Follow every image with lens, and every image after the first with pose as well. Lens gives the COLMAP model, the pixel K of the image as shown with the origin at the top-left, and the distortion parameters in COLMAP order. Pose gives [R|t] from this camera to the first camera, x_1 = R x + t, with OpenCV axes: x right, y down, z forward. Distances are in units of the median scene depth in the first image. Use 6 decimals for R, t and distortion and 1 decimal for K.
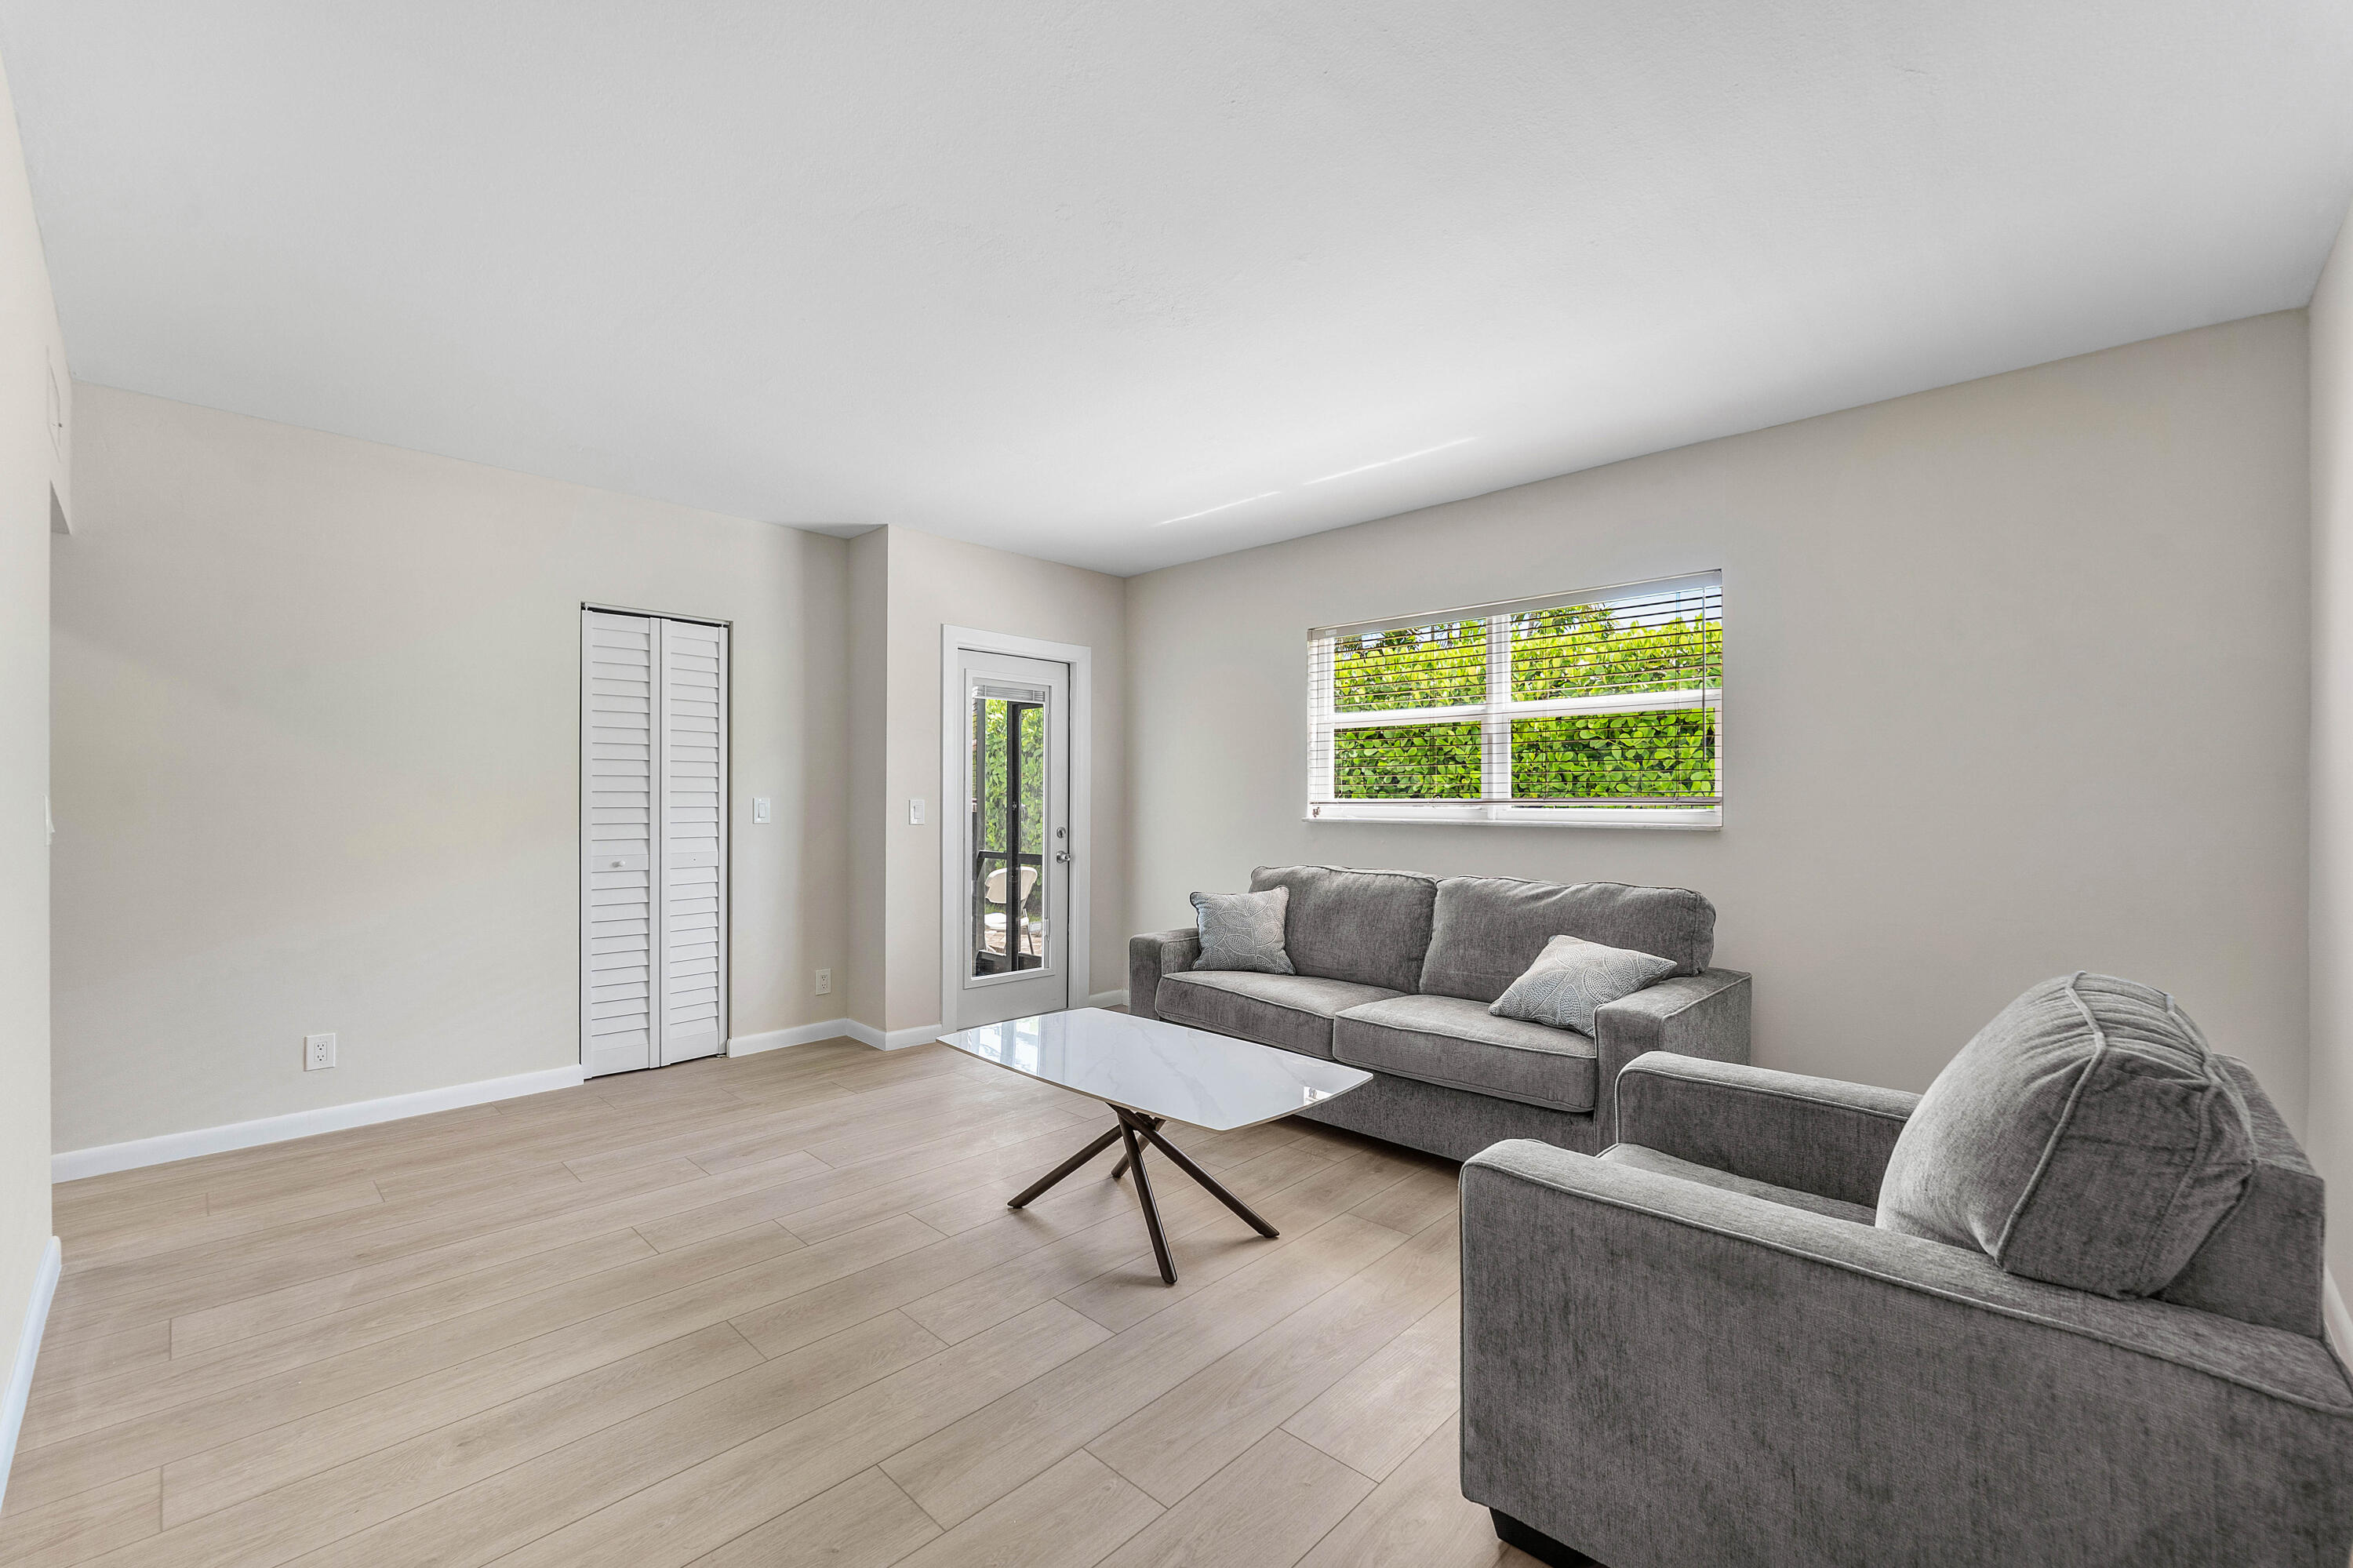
lens RADIAL K [[975.7, 0, 1185.6], [0, 975.7, 788.4], [0, 0, 1]] dist [-0.002855, -0.001612]
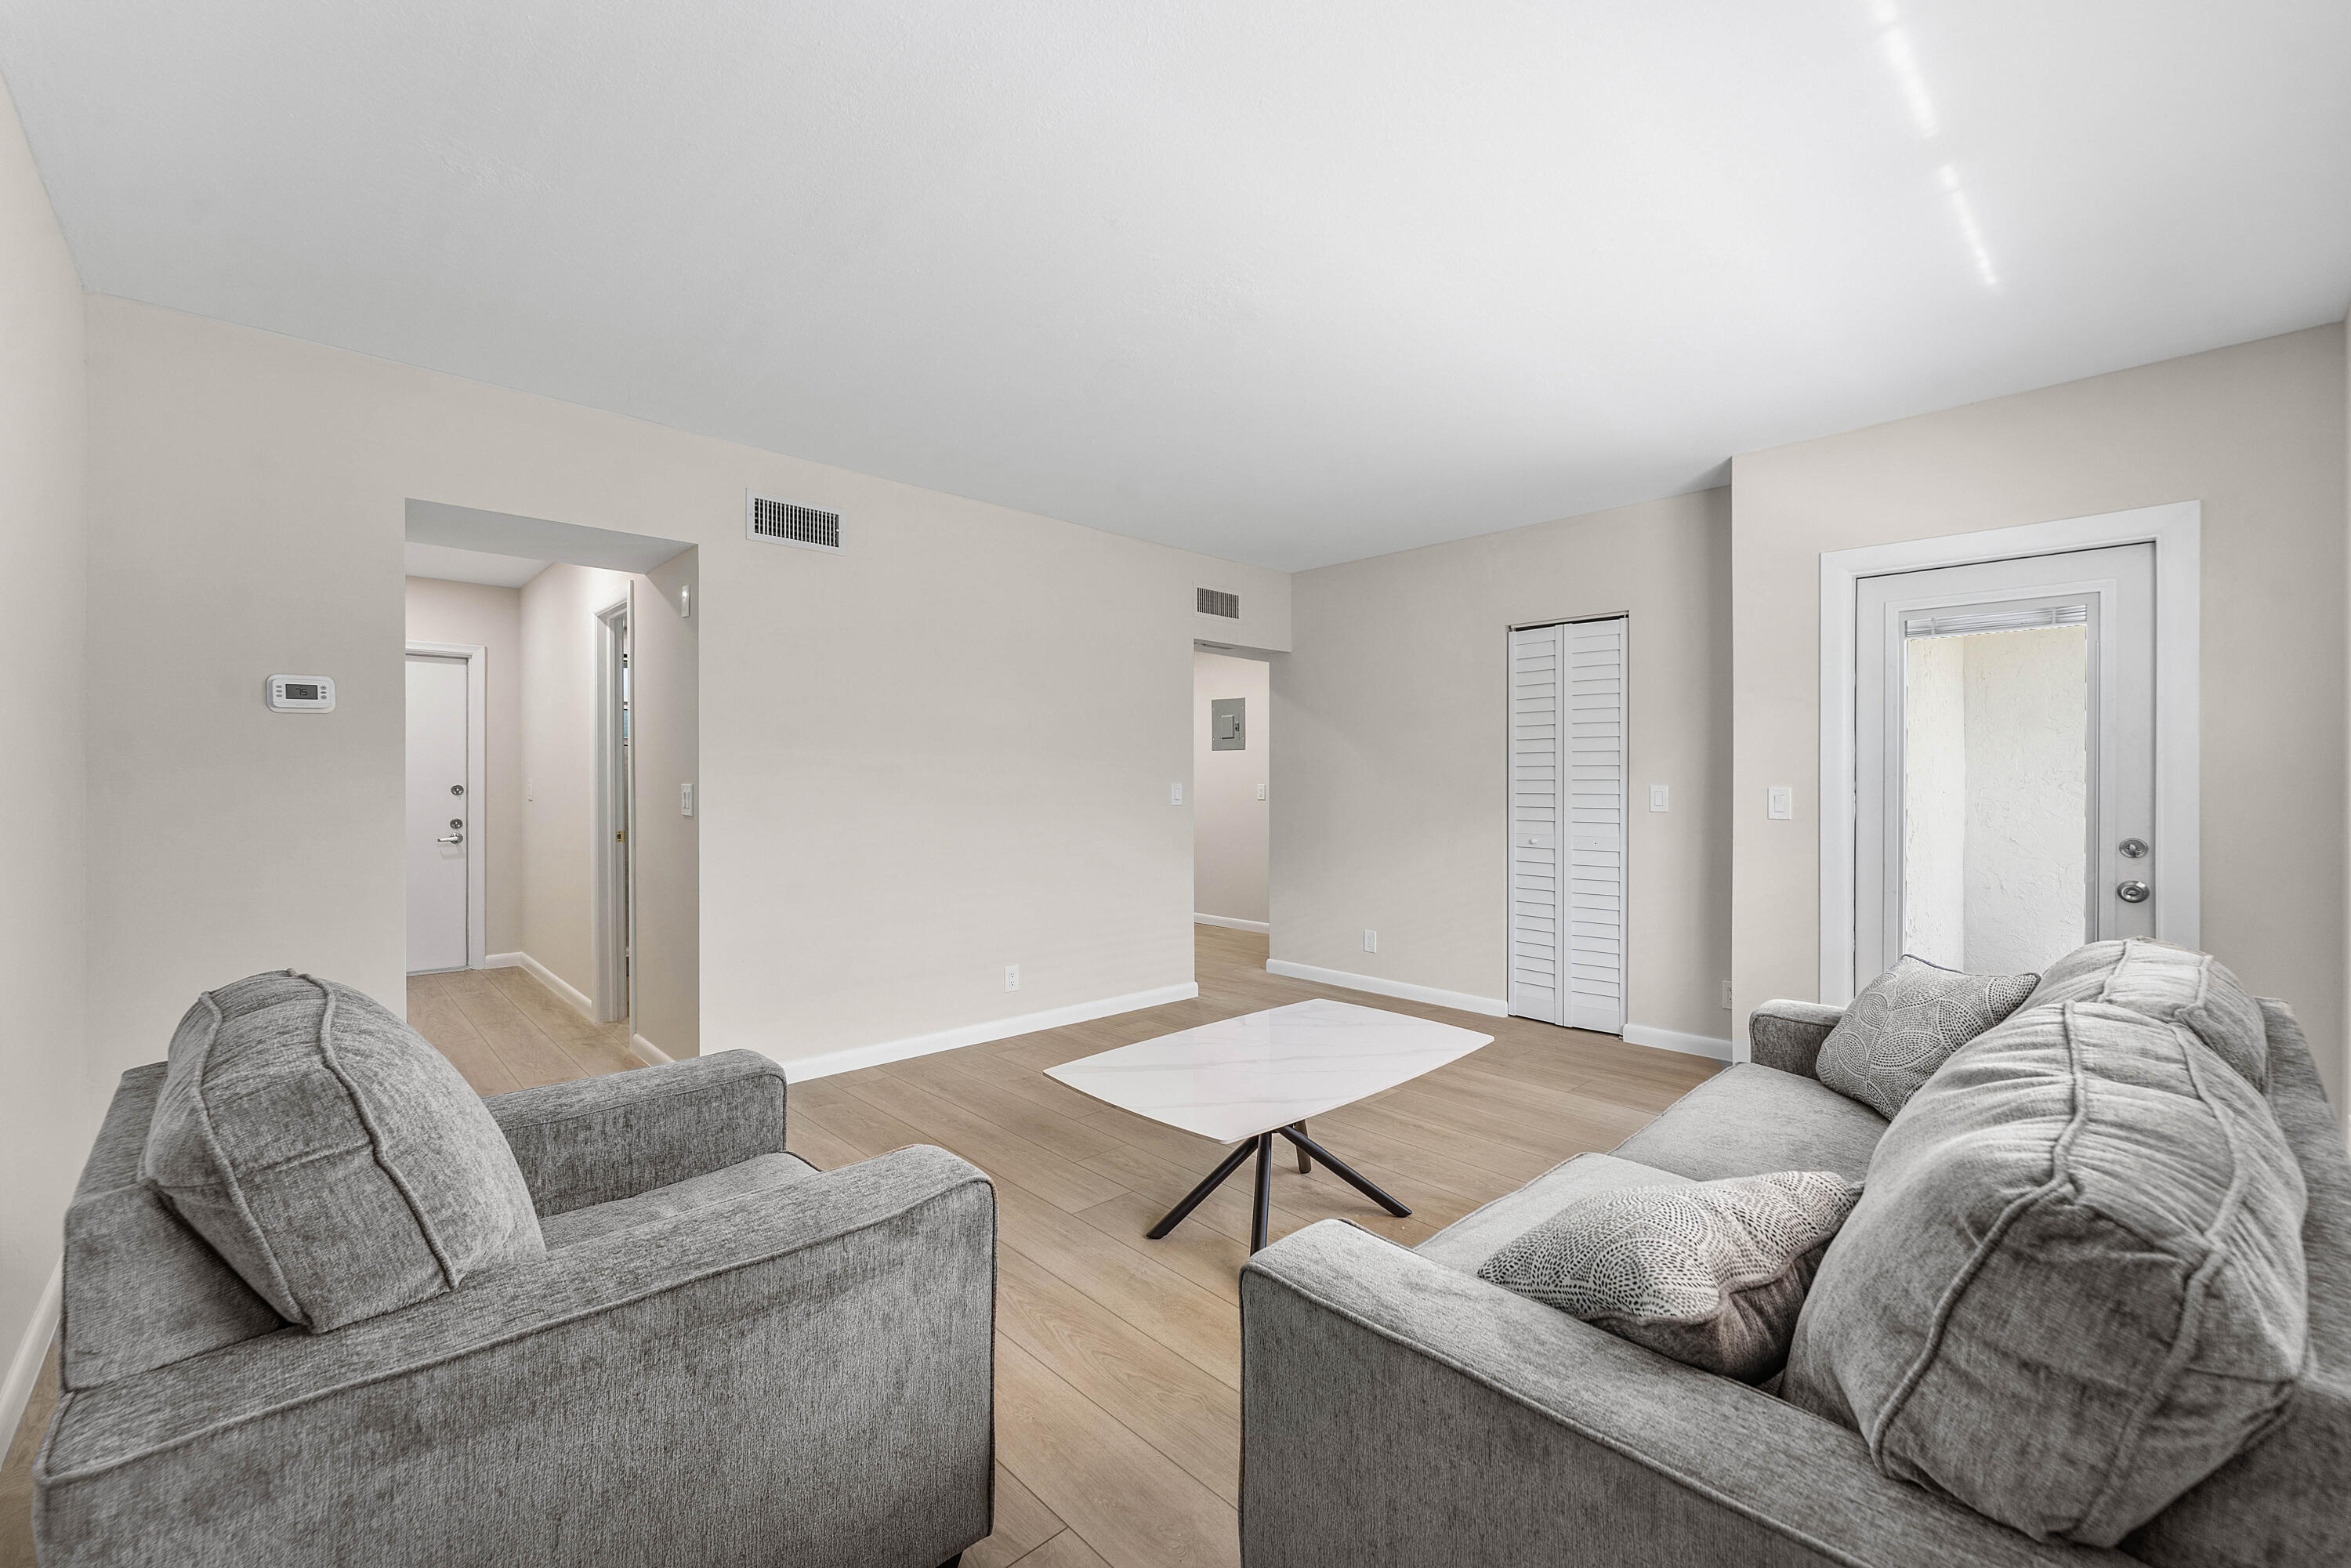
lens RADIAL K [[974.8, 0, 1183.9], [0, 974.8, 777.6], [0, 0, 1]] dist [-0.002855, -0.001612]
pose [[-0.058704, -0.011520, -0.998209, 0.660938], [0.001661, 0.999931, -0.011637, 0.015204], [0.998274, -0.002341, -0.058681, 0.699171]]
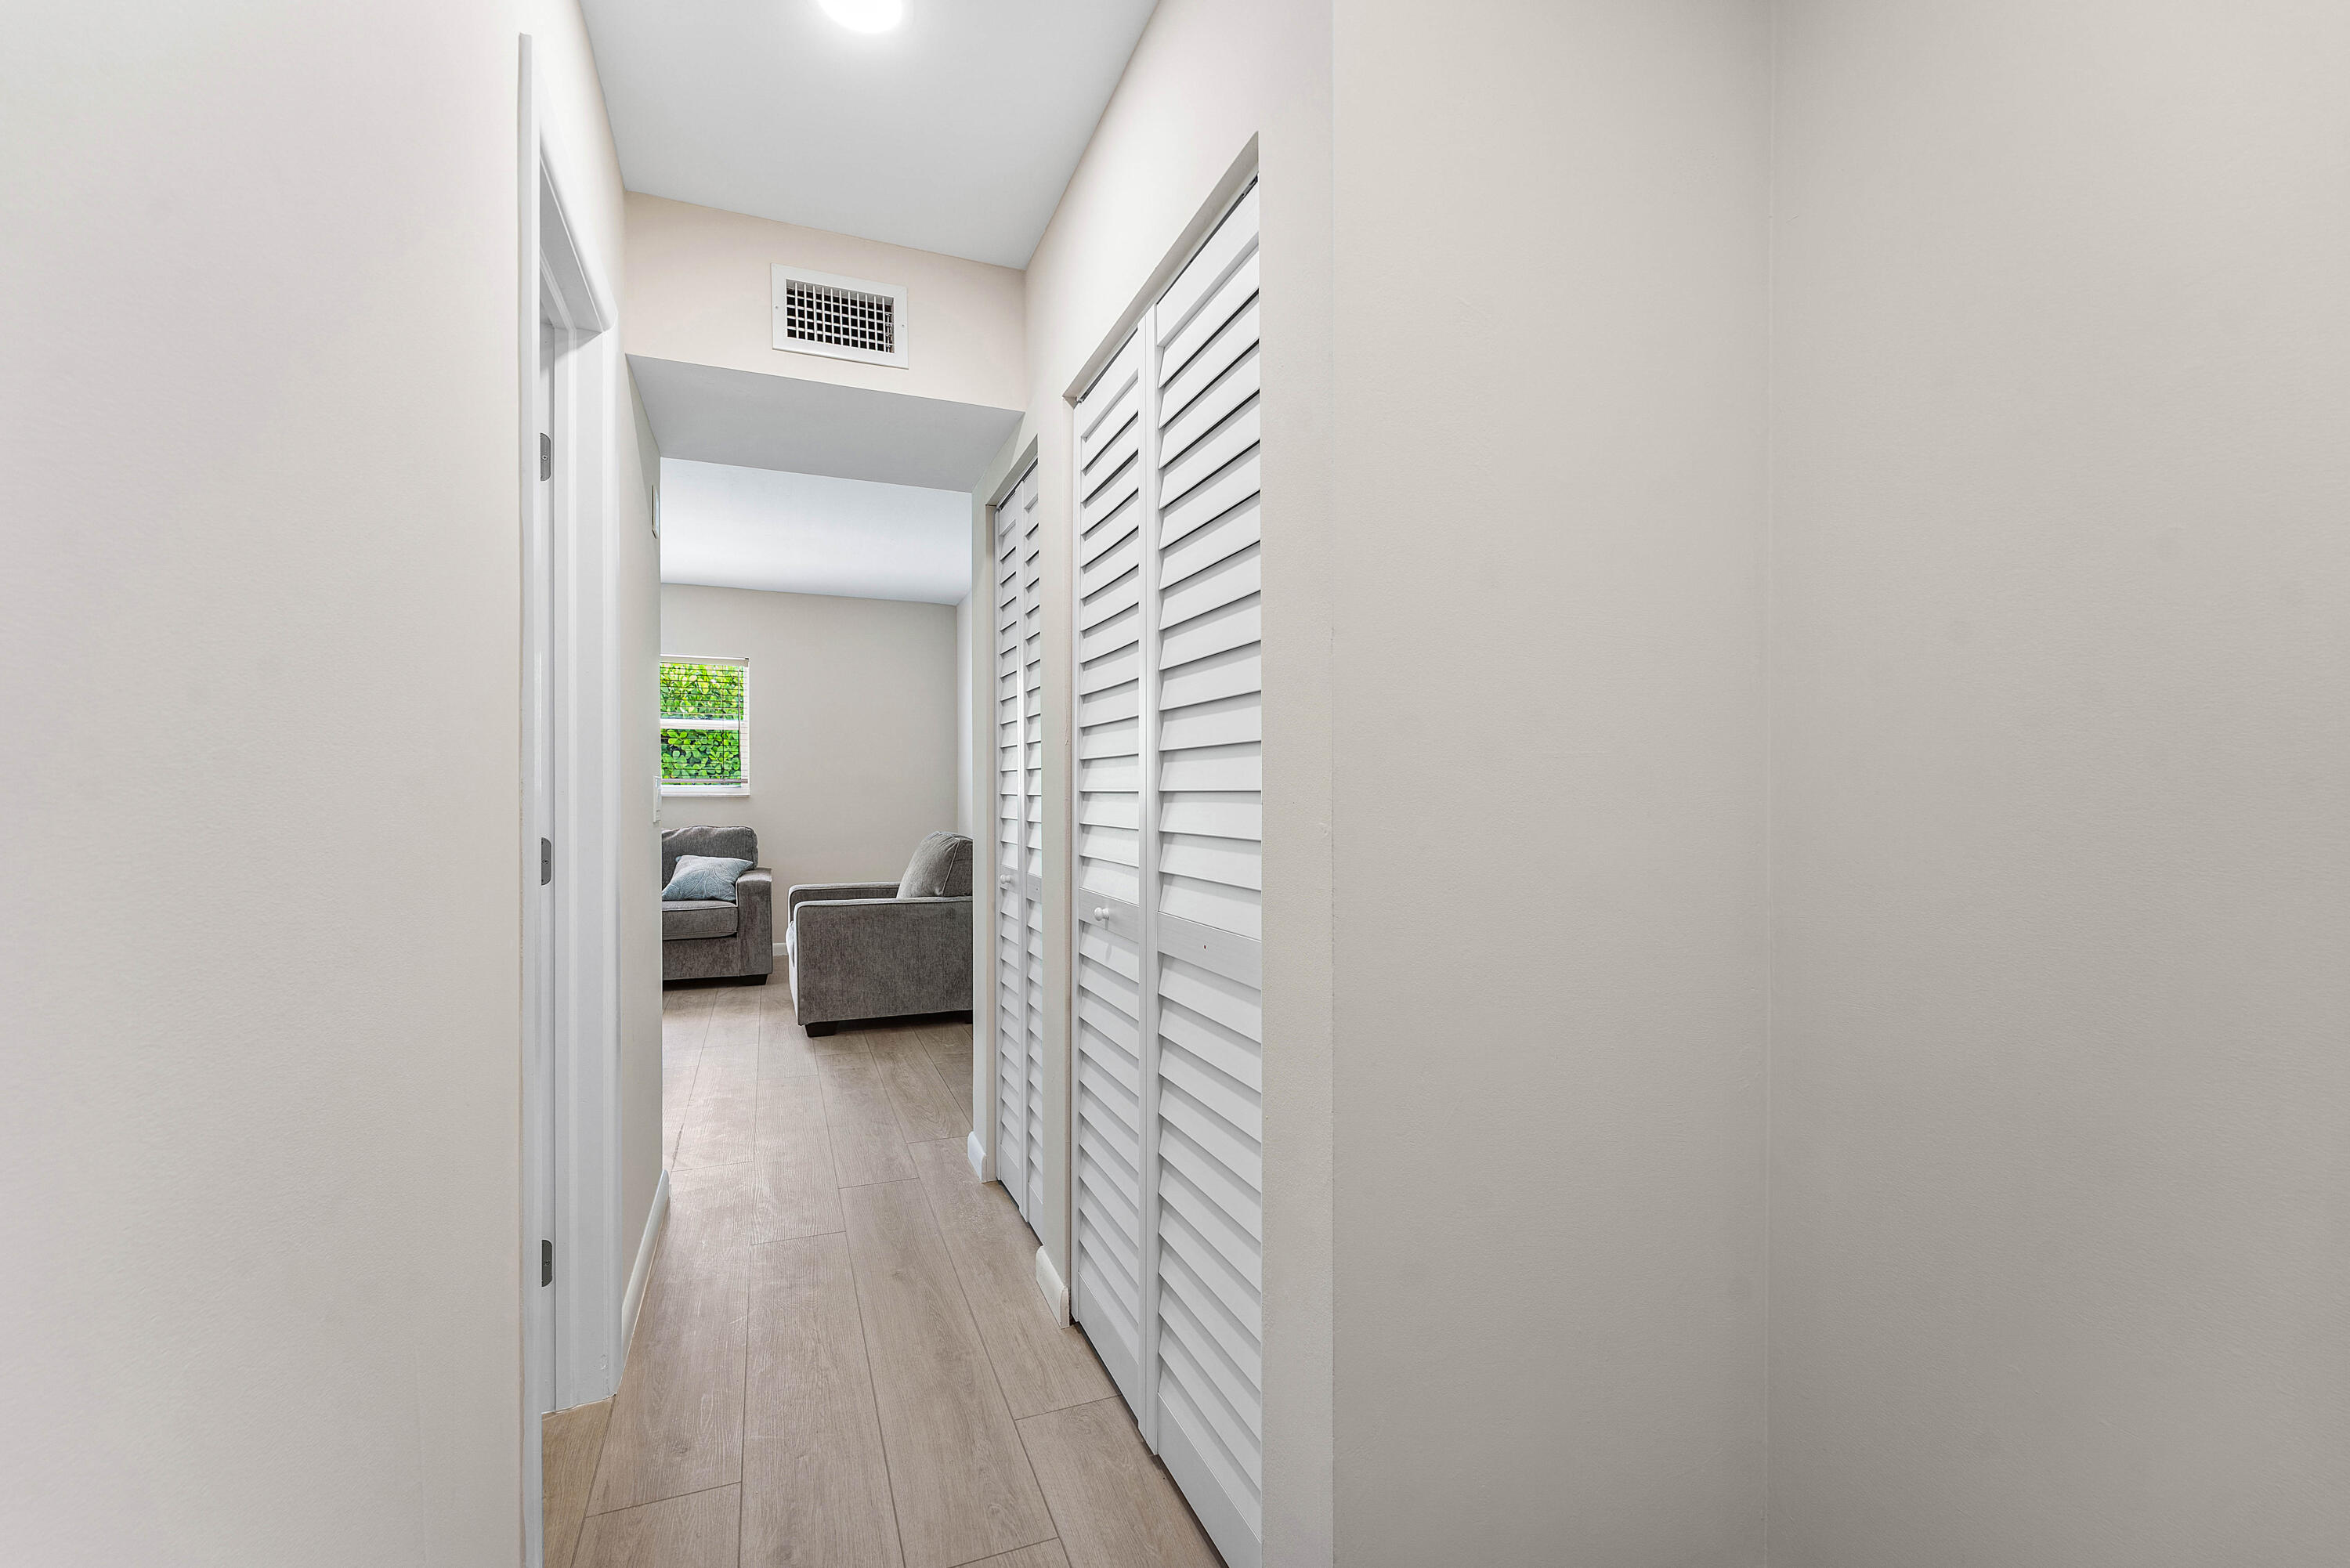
lens RADIAL K [[974.4, 0, 1173.7], [0, 974.4, 796.0], [0, 0, 1]] dist [-0.002855, -0.001612]
pose [[0.403078, -0.011490, 0.915093, -0.764100], [-0.009652, 0.999812, 0.016805, 0.002820], [-0.915115, -0.015606, 0.402892, -0.460855]]
